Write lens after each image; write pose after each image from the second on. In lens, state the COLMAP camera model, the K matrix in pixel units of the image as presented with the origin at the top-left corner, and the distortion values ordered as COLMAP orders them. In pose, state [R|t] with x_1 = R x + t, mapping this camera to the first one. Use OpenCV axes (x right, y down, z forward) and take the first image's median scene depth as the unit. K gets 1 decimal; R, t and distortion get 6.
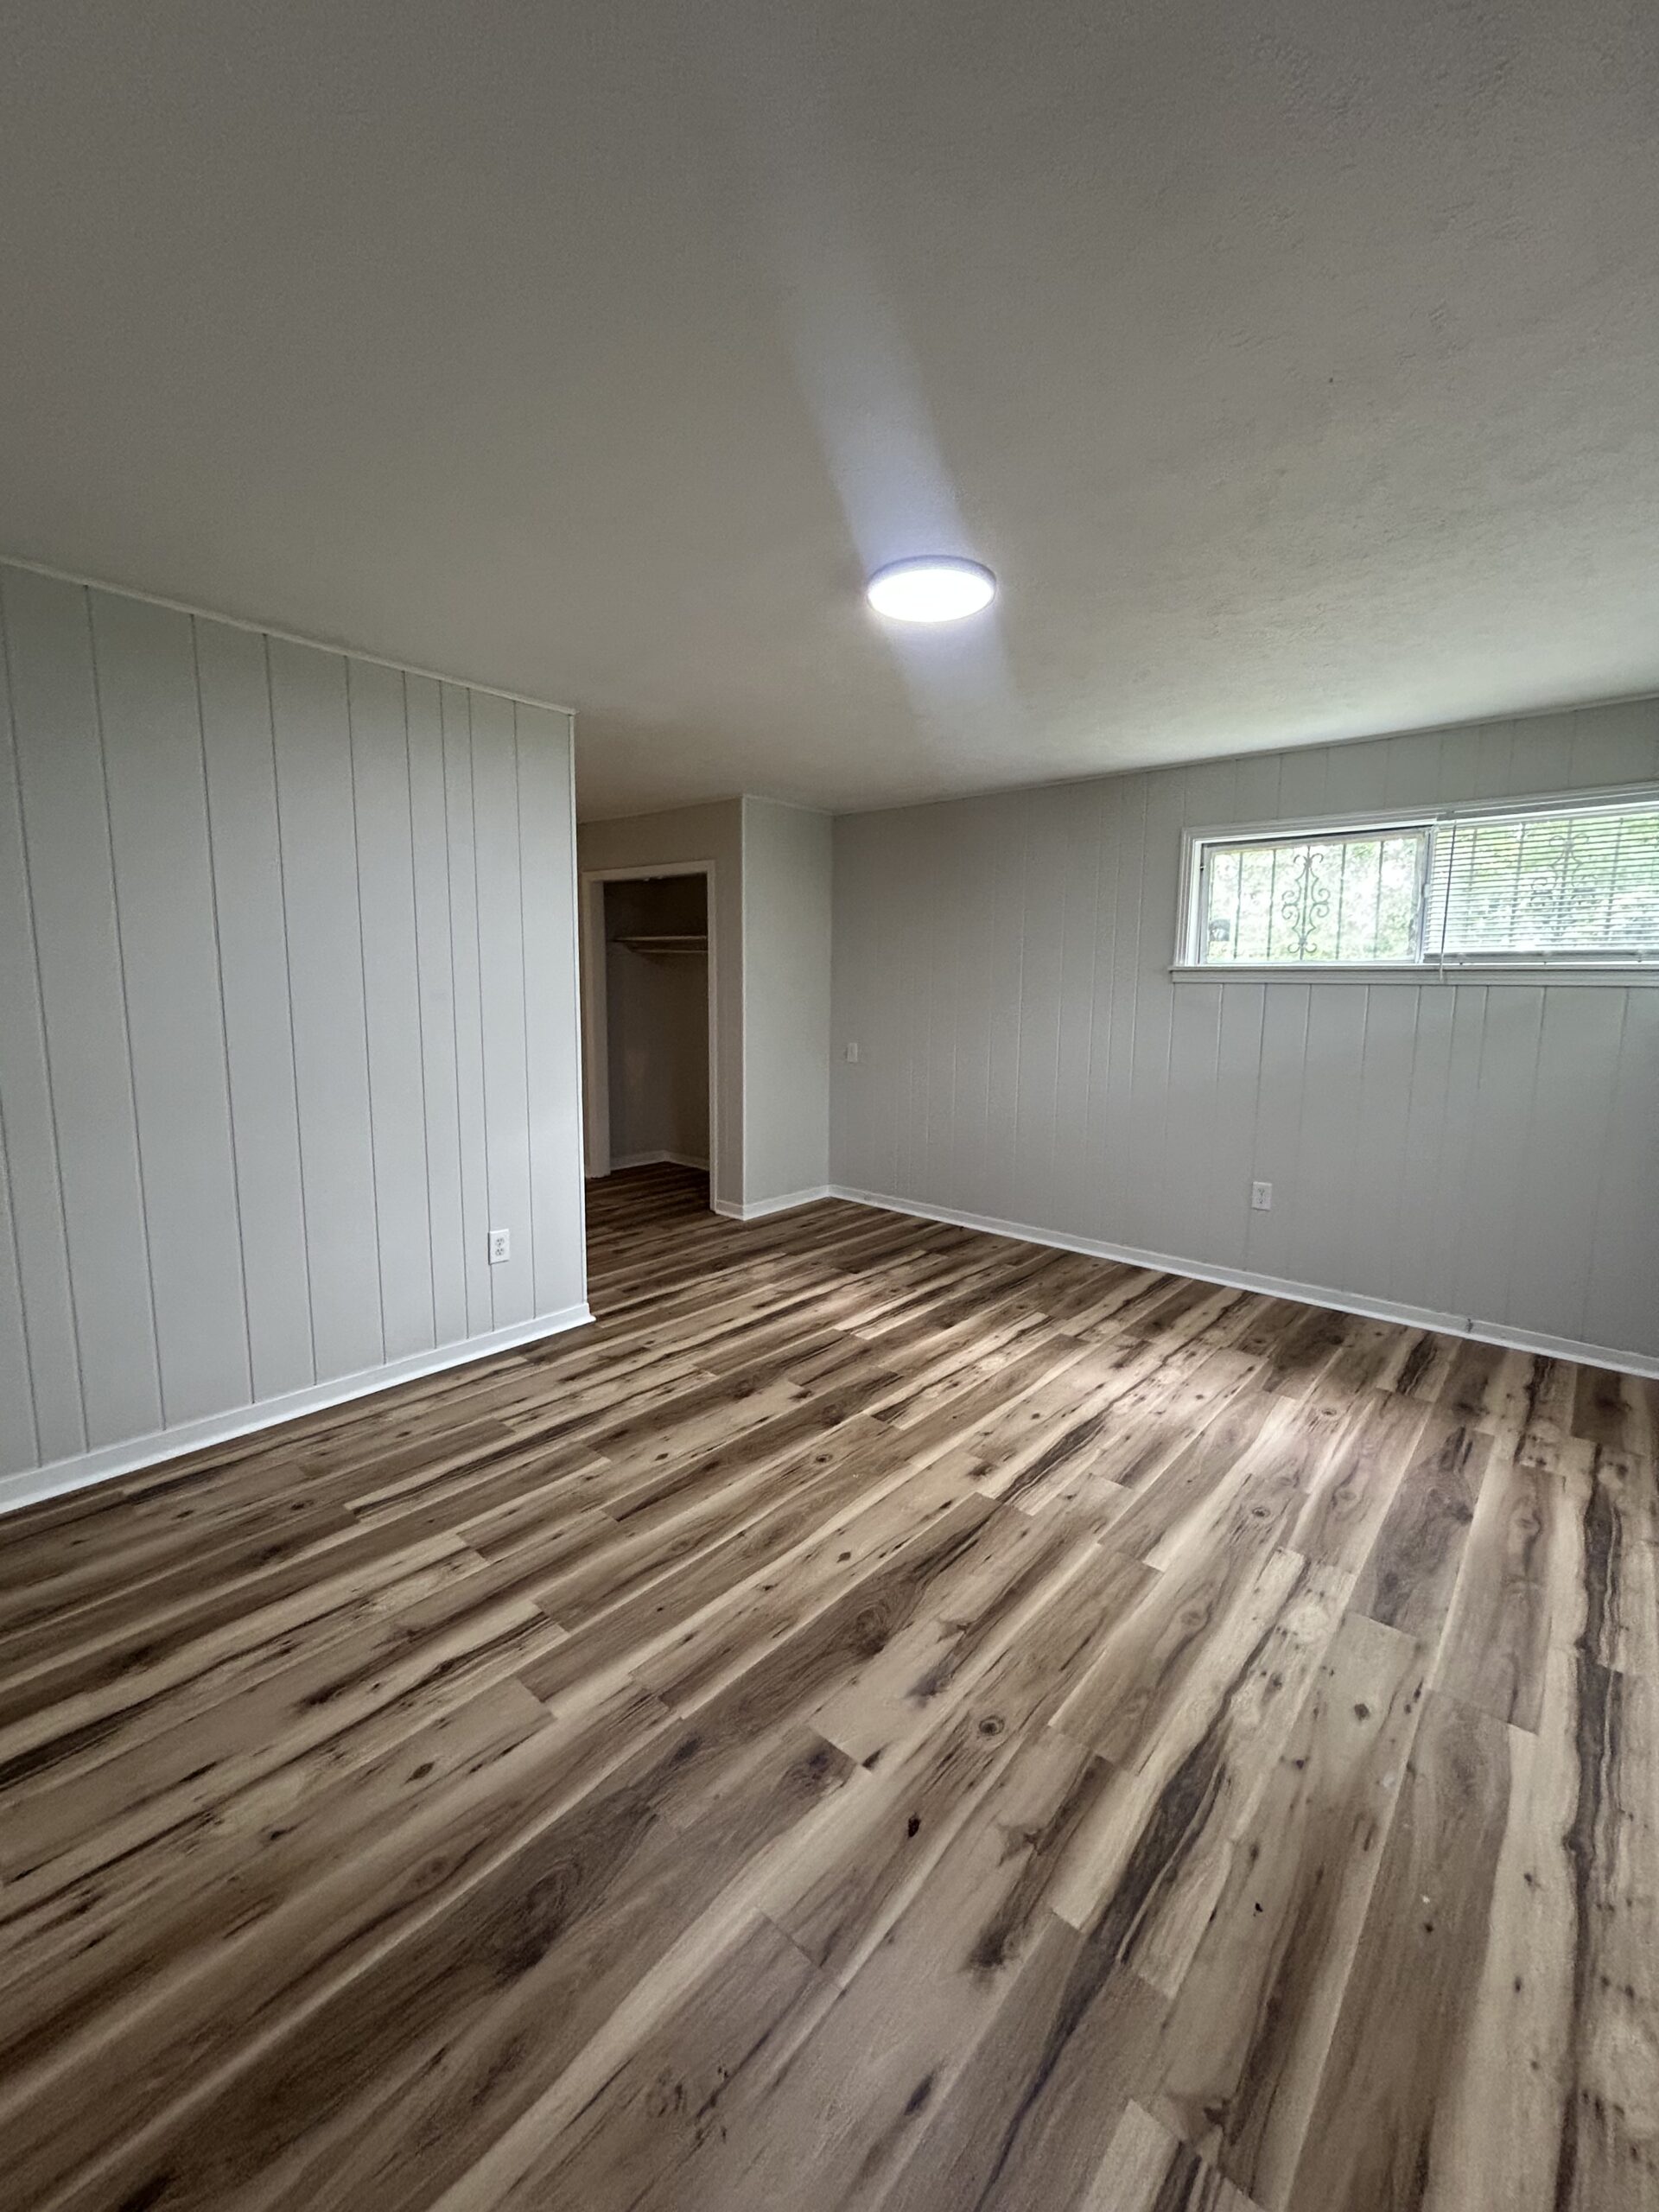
lens RADIAL K [[907.7, 0, 829.5], [0, 907.7, 1106.0], [0, 0, 1]] dist [0.000260, 0.000570]
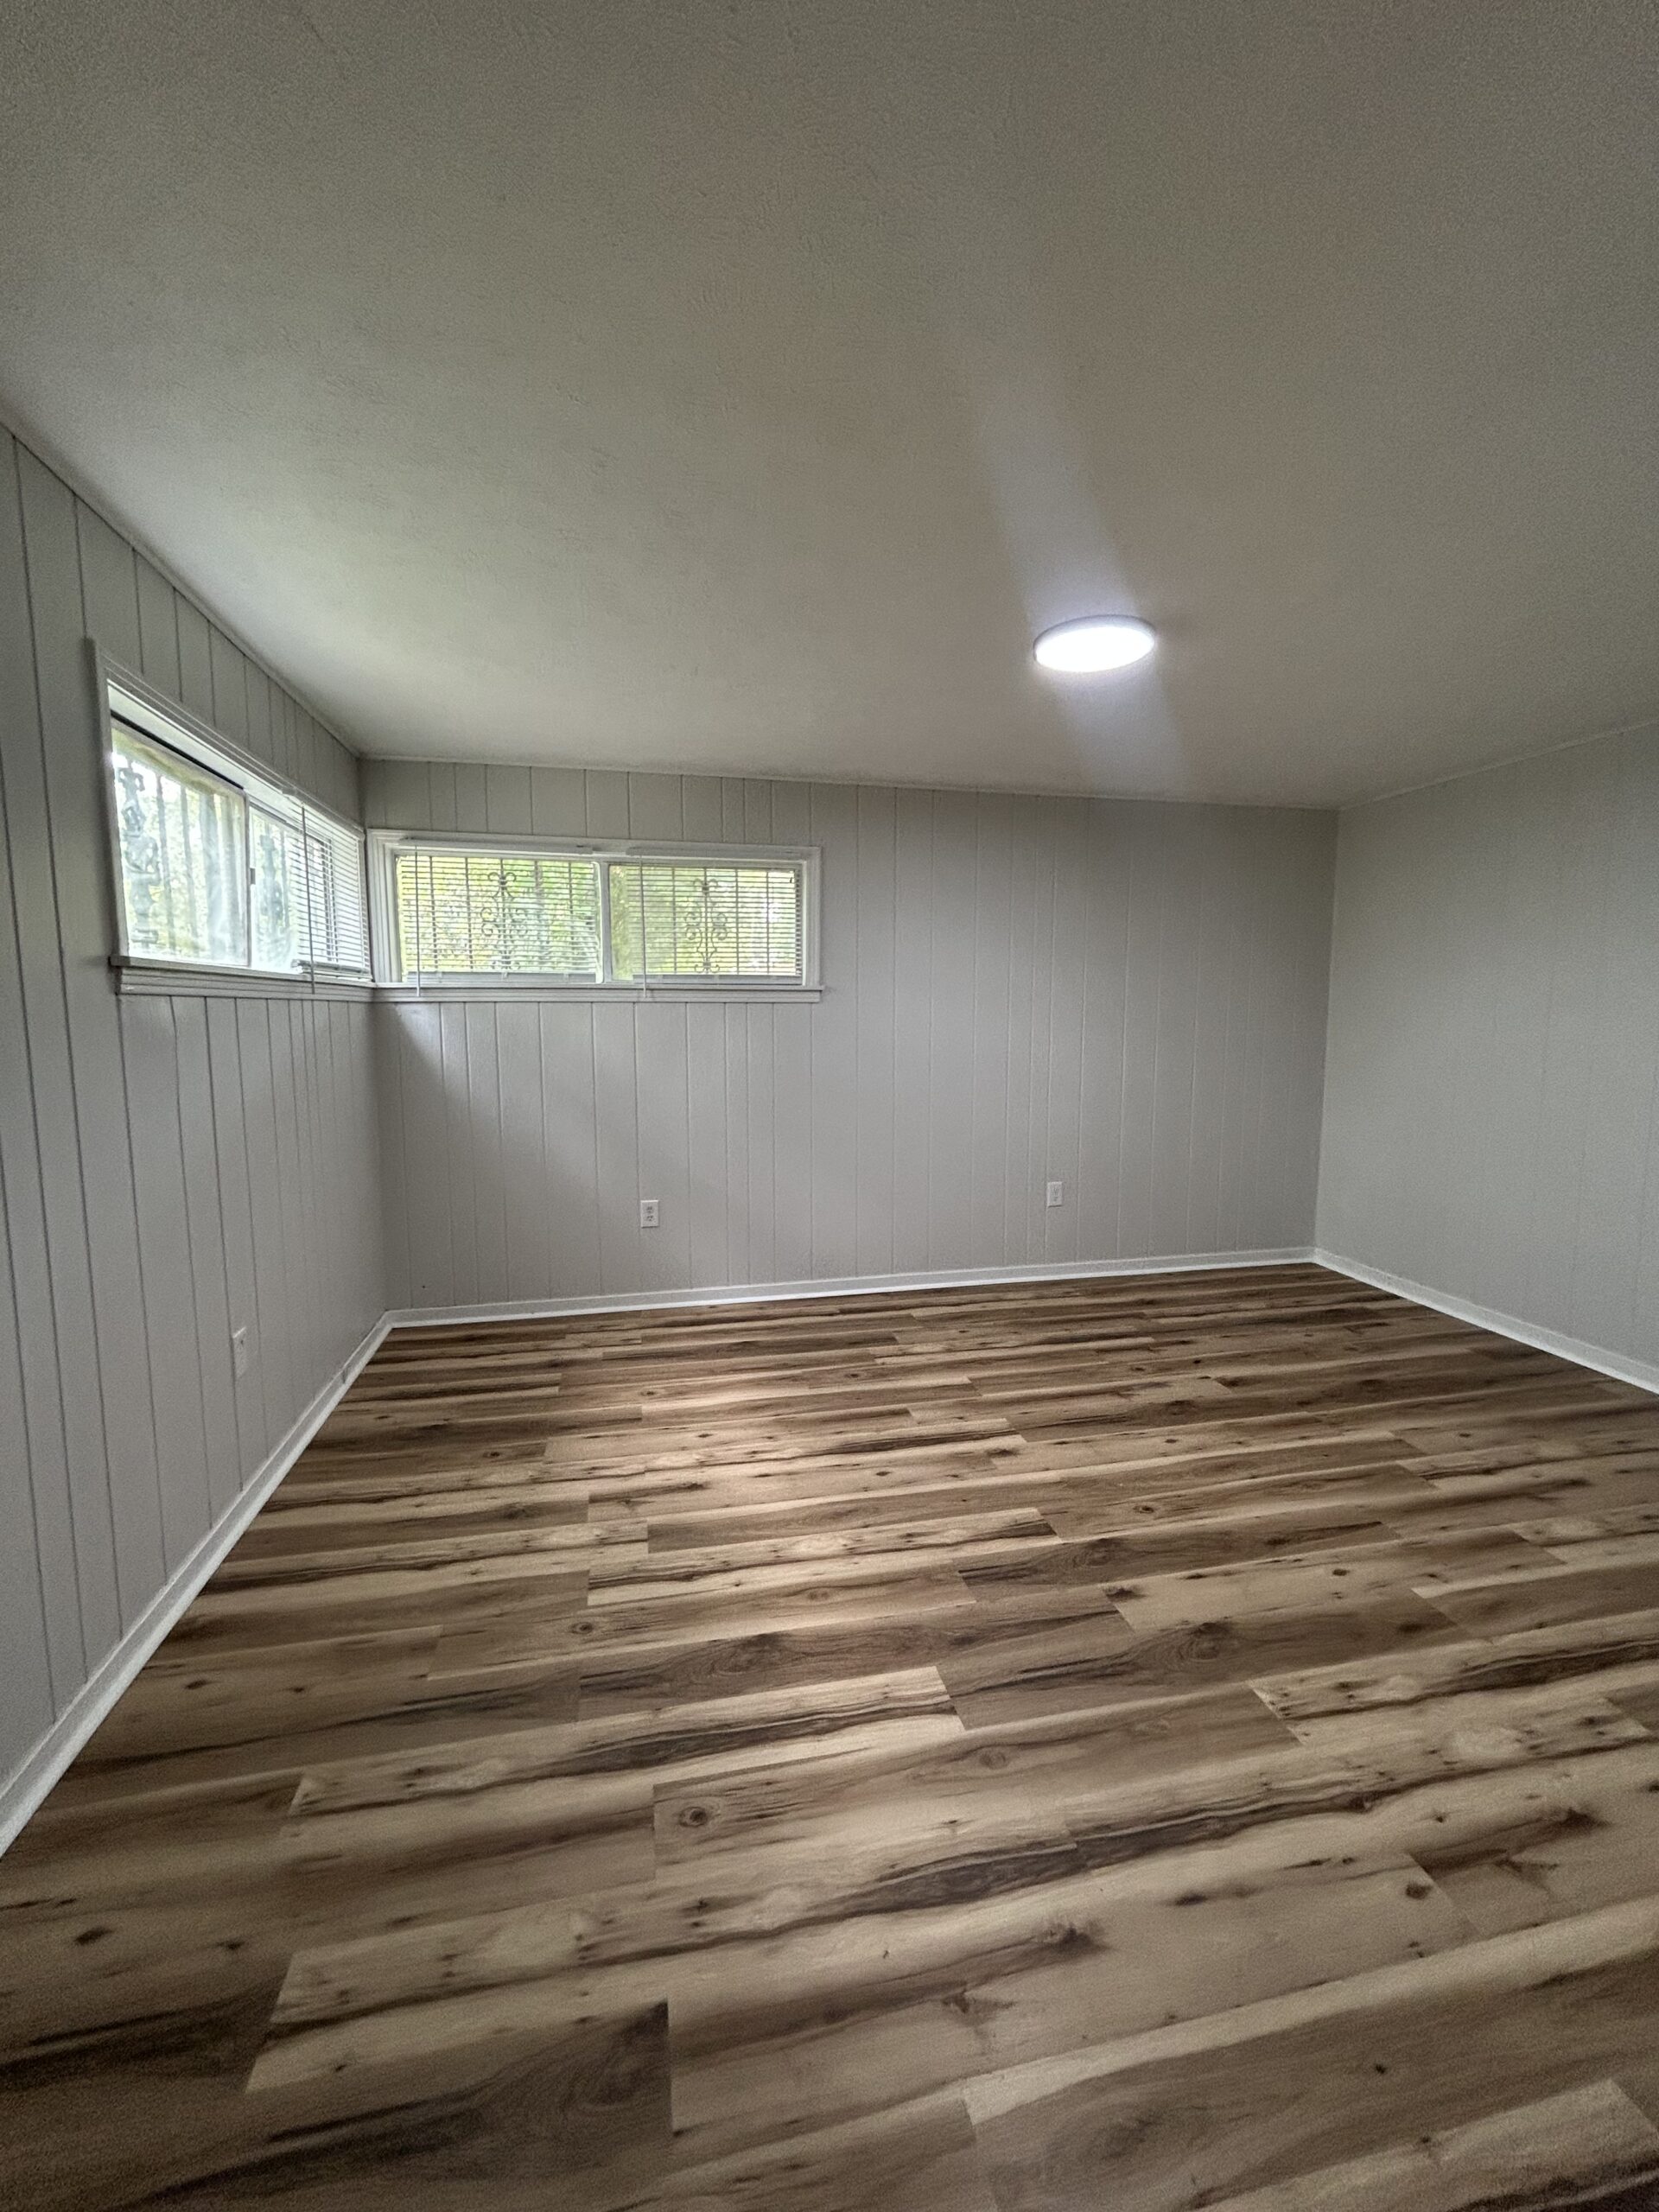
lens RADIAL K [[907.7, 0, 829.5], [0, 907.7, 1106.0], [0, 0, 1]] dist [0.000260, 0.000570]
pose [[-0.809502, -0.074067, 0.582427, -0.238914], [0.069456, 0.972964, 0.220267, -0.227522], [-0.582995, 0.218760, -0.782471, 1.693603]]
